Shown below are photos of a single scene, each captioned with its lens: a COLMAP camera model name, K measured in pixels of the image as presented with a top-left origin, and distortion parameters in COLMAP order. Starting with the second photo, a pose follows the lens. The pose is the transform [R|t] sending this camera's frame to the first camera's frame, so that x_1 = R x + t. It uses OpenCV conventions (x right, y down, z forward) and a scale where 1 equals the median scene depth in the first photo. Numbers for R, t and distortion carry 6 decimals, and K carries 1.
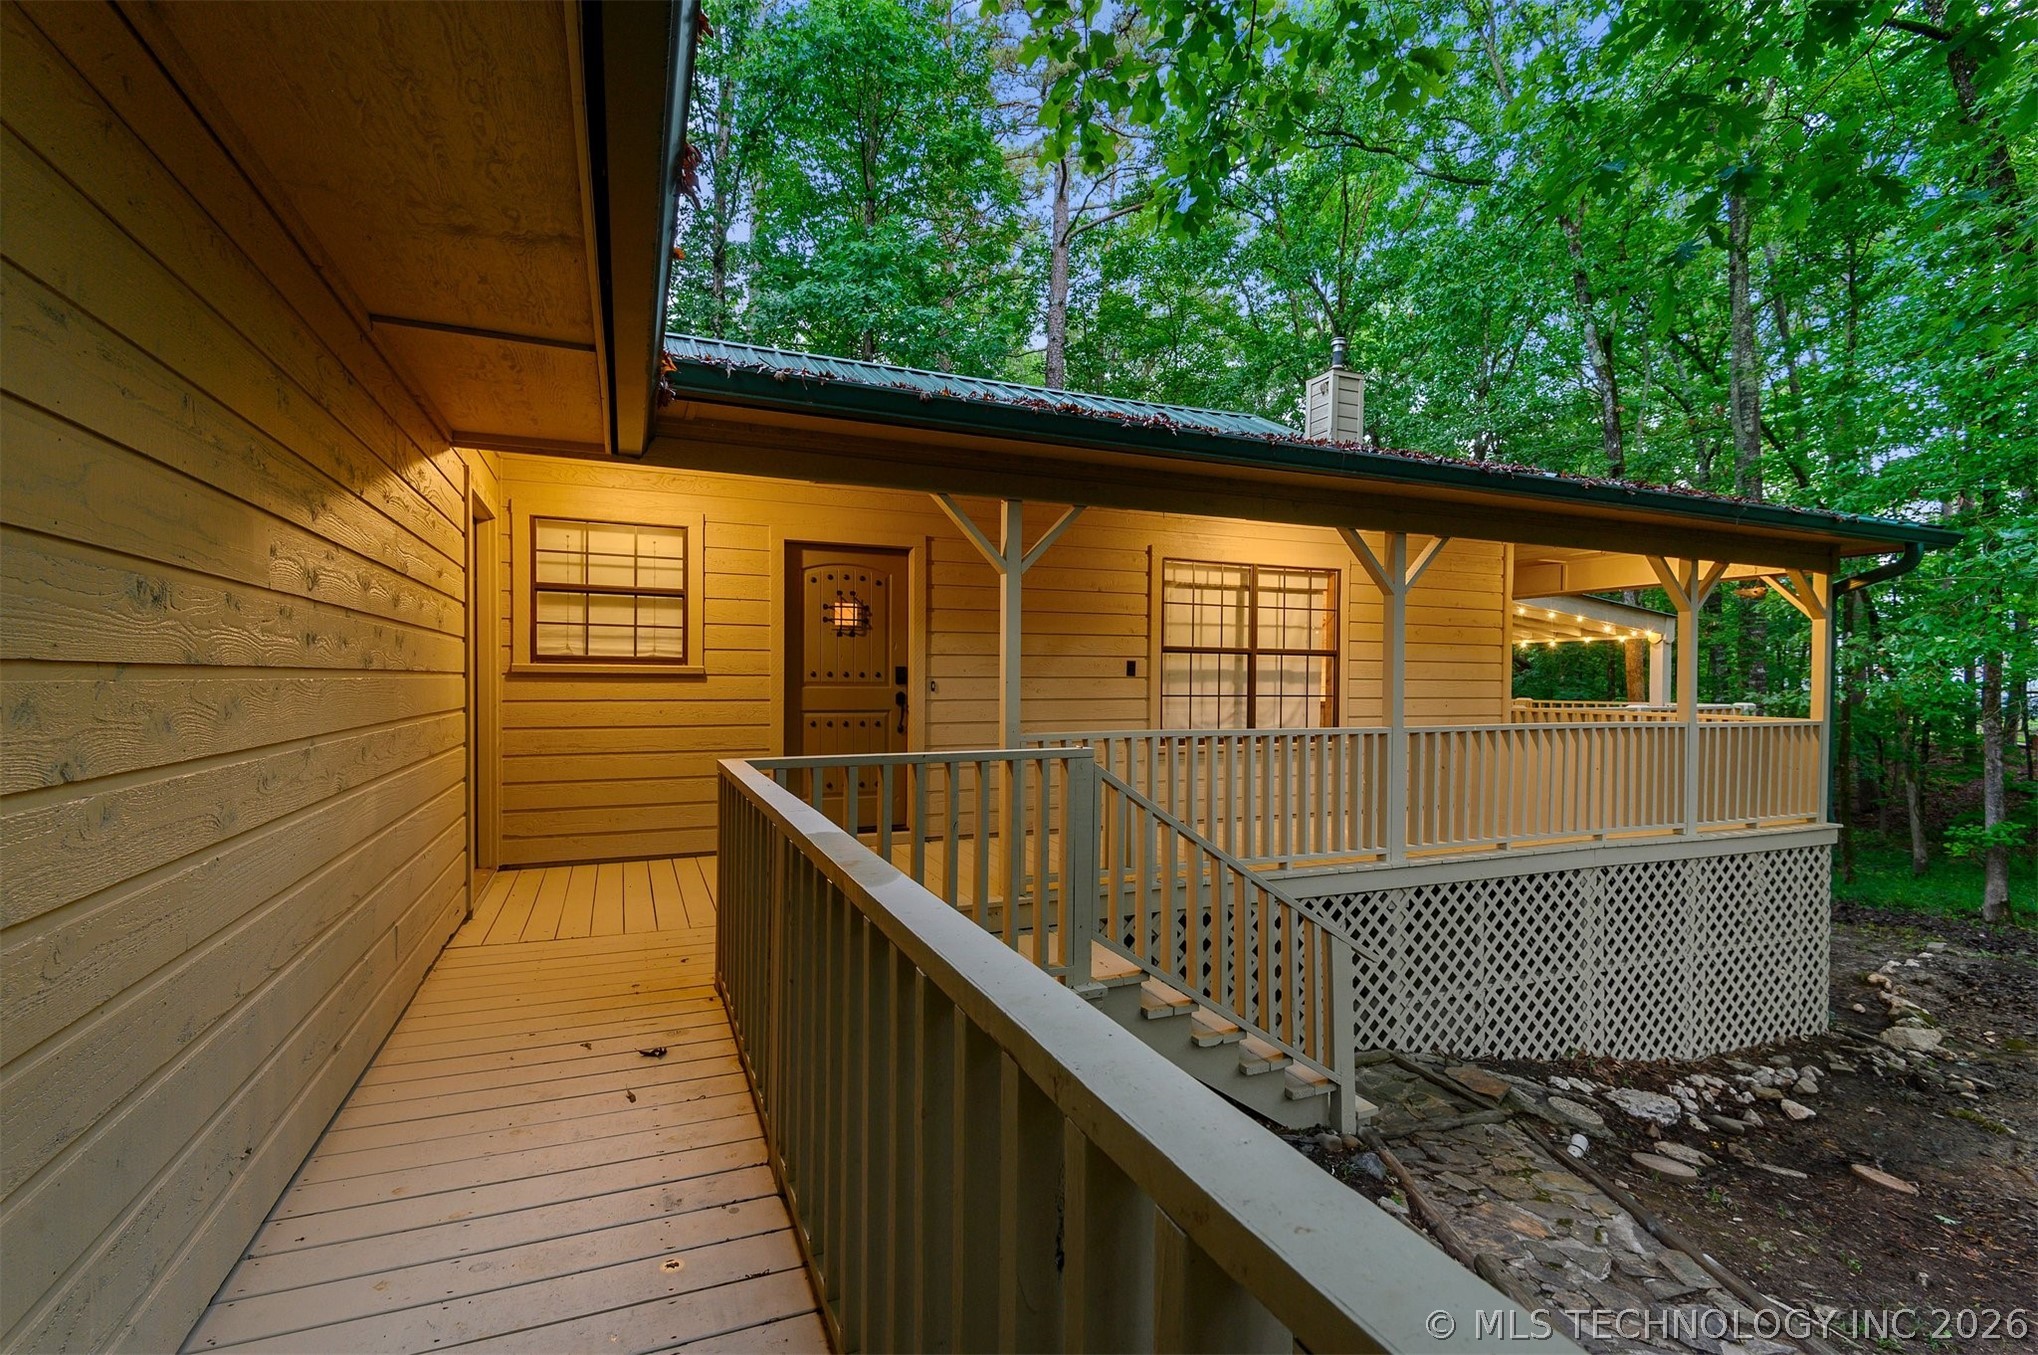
lens RADIAL K [[934.4, 0, 1020.0], [0, 934.4, 667.3], [0, 0, 1]] dist [0.014020, -0.007880]
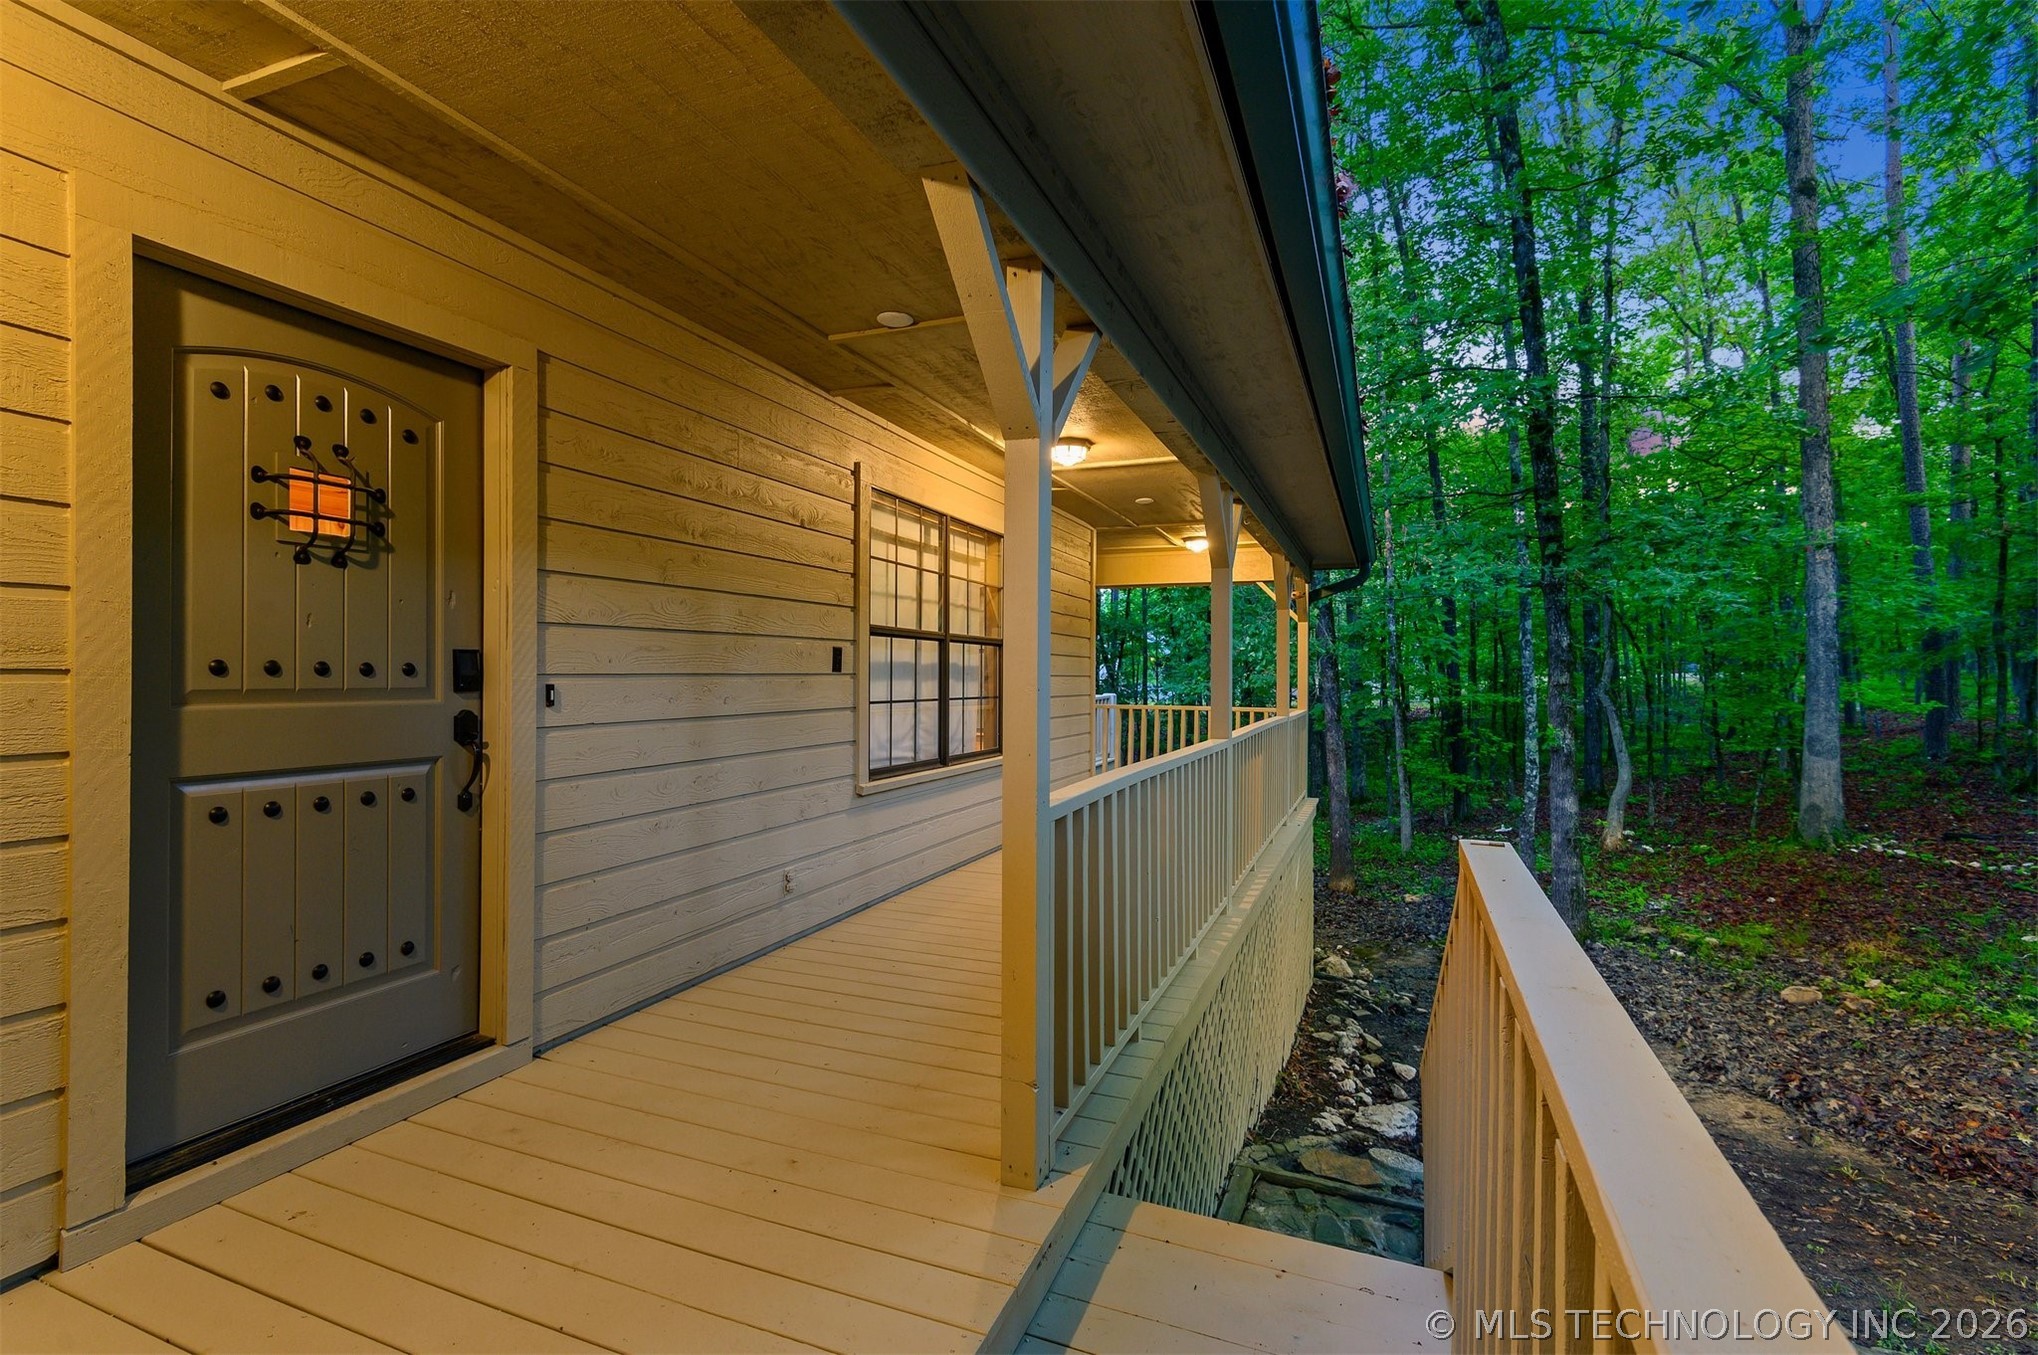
lens RADIAL K [[934.4, 0, 1020.0], [0, 934.4, 667.3], [0, 0, 1]] dist [0.014020, -0.007880]
pose [[0.703870, 0.003221, 0.710322, -0.249591], [-0.009711, 0.999940, 0.005088, 0.002524], [-0.710263, -0.010479, 0.703859, 0.535010]]
